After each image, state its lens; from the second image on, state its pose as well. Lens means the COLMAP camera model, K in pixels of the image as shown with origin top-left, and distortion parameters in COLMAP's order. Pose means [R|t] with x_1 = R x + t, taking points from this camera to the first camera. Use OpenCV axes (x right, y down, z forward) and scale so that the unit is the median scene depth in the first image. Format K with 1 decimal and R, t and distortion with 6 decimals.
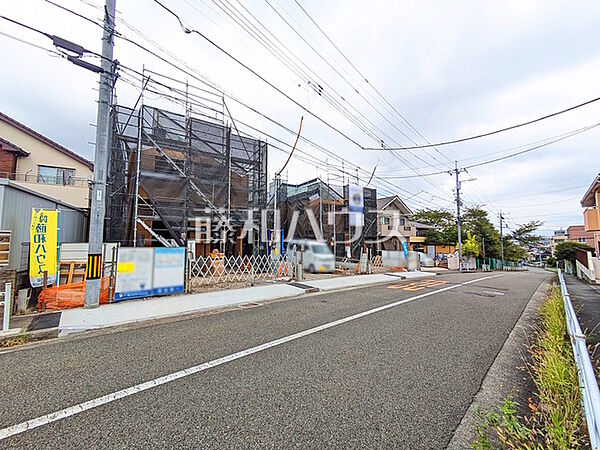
lens RADIAL K [[235.0, 0, 300.0], [0, 235.0, 225.0], [0, 0, 1]] dist [0.002297, 0.000232]
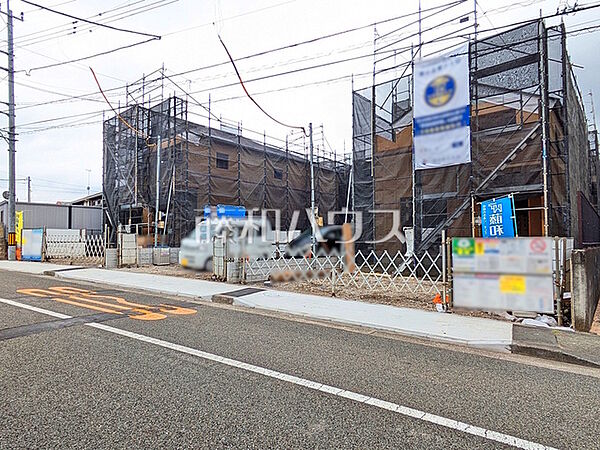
lens RADIAL K [[367.7, 0, 322.3], [0, 367.7, 226.8], [0, 0, 1]] dist [0.006047, 0.002793]
pose [[0.294570, -0.042371, -0.954690, 2.147083], [0.080916, 0.996535, -0.019262, 0.265161], [0.952198, -0.071576, 0.296978, 1.990874]]
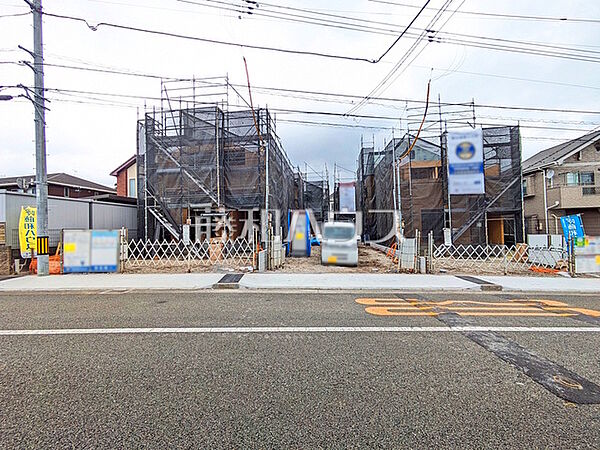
lens RADIAL K [[235.0, 0, 300.0], [0, 235.0, 225.0], [0, 0, 1]] dist [0.002297, 0.000232]
pose [[0.767367, -0.027712, -0.640609, 0.908777], [0.070117, 0.996701, 0.040875, 0.083144], [0.637363, -0.076284, 0.766779, 0.725969]]
